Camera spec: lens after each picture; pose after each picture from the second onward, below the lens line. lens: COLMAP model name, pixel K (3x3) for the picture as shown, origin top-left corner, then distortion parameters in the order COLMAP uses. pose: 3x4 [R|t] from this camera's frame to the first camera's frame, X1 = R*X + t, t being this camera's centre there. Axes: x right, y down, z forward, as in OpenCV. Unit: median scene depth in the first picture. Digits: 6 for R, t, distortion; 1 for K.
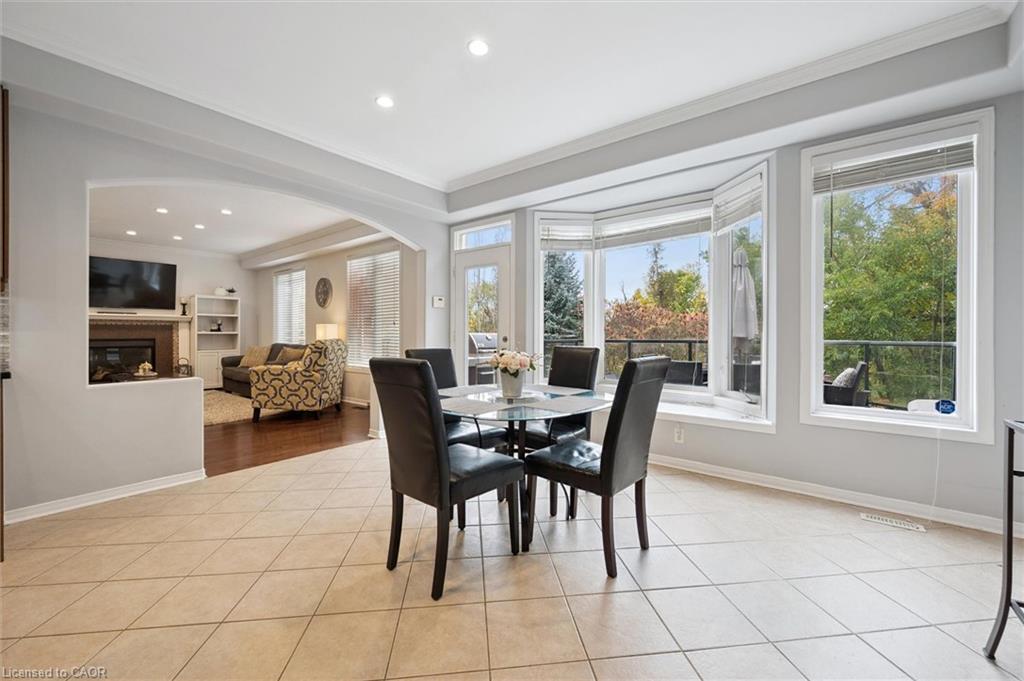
lens RADIAL K [[409.7, 0, 515.2], [0, 409.7, 335.7], [0, 0, 1]] dist [-0.003881, 0.000104]
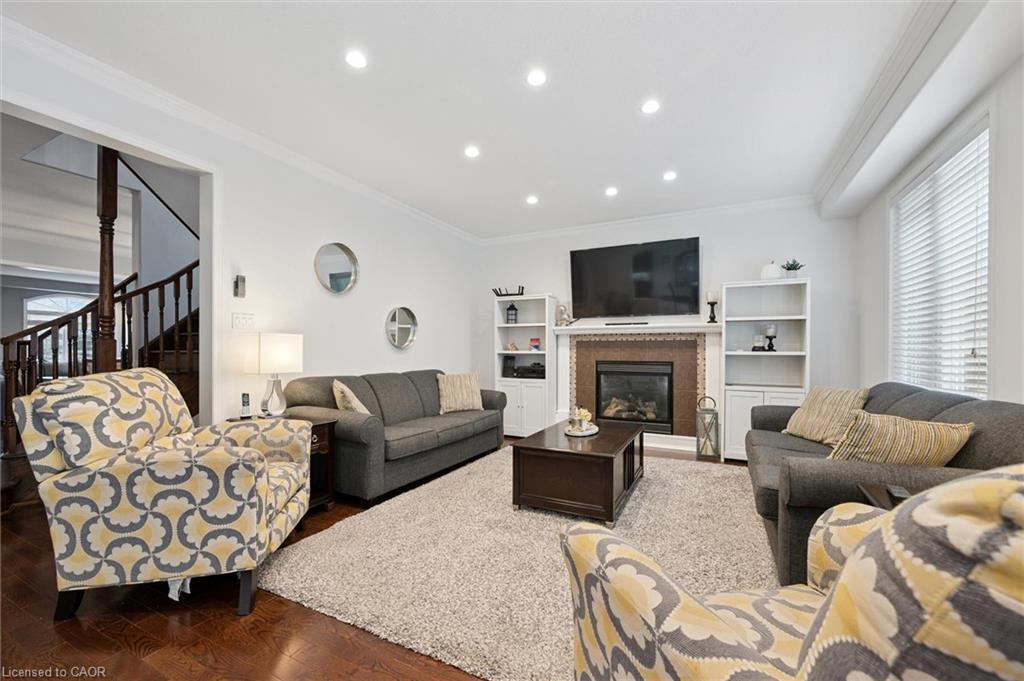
lens RADIAL K [[409.7, 0, 503.8], [0, 409.7, 349.5], [0, 0, 1]] dist [-0.003881, 0.000104]
pose [[0.183471, -0.003826, -0.983018, -0.298587], [-0.008510, 0.999949, -0.005480, -0.006193], [0.982988, 0.009371, 0.183429, 0.609380]]
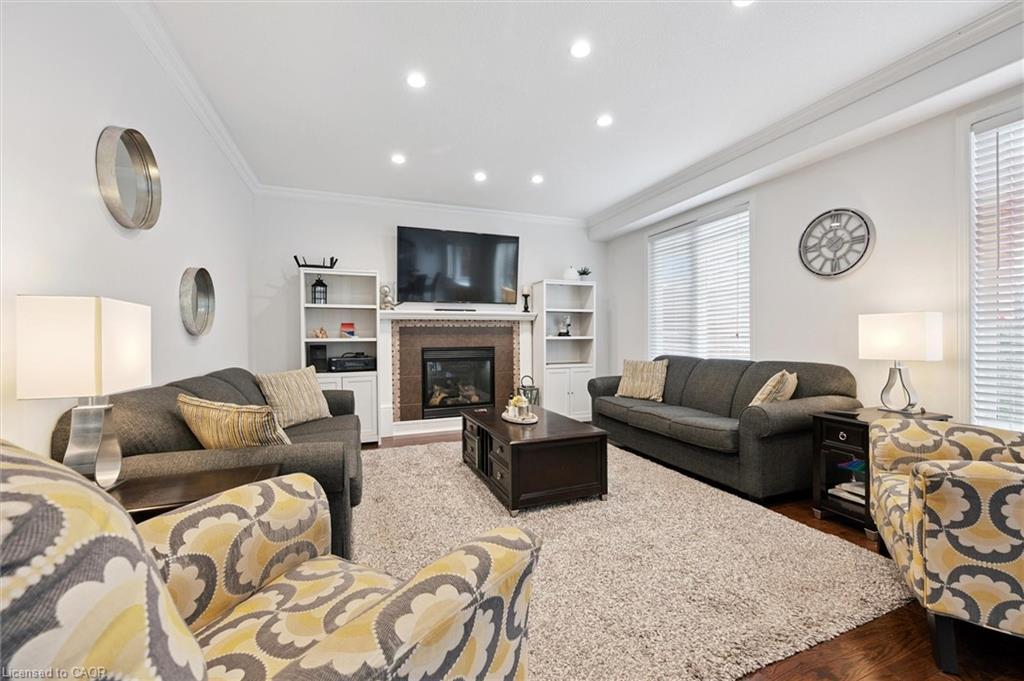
lens RADIAL K [[409.7, 0, 505.6], [0, 409.7, 336.2], [0, 0, 1]] dist [-0.003881, 0.000104]
pose [[0.853487, -0.009004, -0.521037, -0.491081], [0.005611, 0.999952, -0.008090, -0.004863], [0.521084, 0.003981, 0.853496, 0.409137]]
